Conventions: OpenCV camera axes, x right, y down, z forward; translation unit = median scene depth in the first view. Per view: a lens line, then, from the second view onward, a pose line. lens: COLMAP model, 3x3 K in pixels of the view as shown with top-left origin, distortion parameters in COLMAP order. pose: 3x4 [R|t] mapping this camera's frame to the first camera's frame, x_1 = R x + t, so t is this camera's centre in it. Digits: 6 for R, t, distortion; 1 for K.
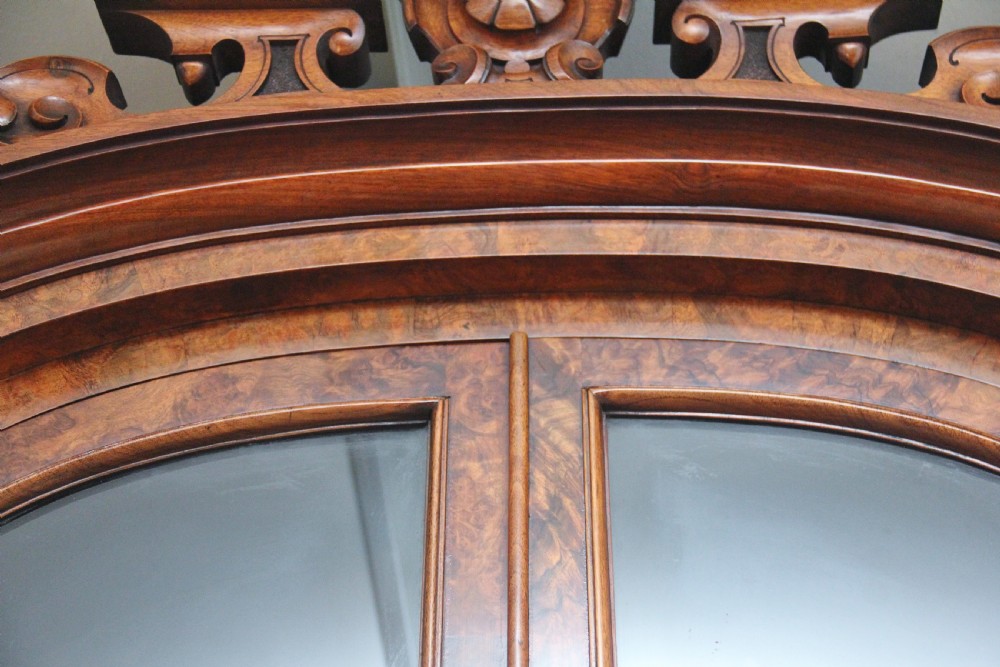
lens RADIAL K [[1849.2, 0, 503.5], [0, 1849.2, 327.0], [0, 0, 1]] dist [0.261109, 0.000000]
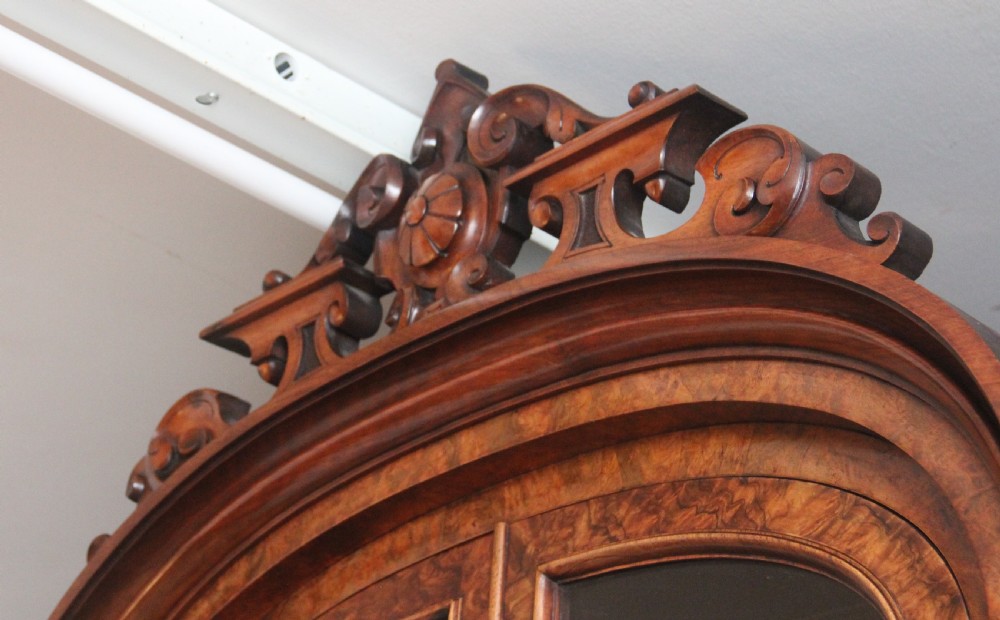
lens RADIAL K [[2266.3, 0, 427.5], [0, 2266.3, 288.6], [0, 0, 1]] dist [0.357464, 0.000000]
pose [[0.695946, -0.299526, -0.652644, 0.947617], [0.364560, 0.930394, -0.038249, -0.094952], [0.618673, -0.211308, 0.756699, -0.062730]]
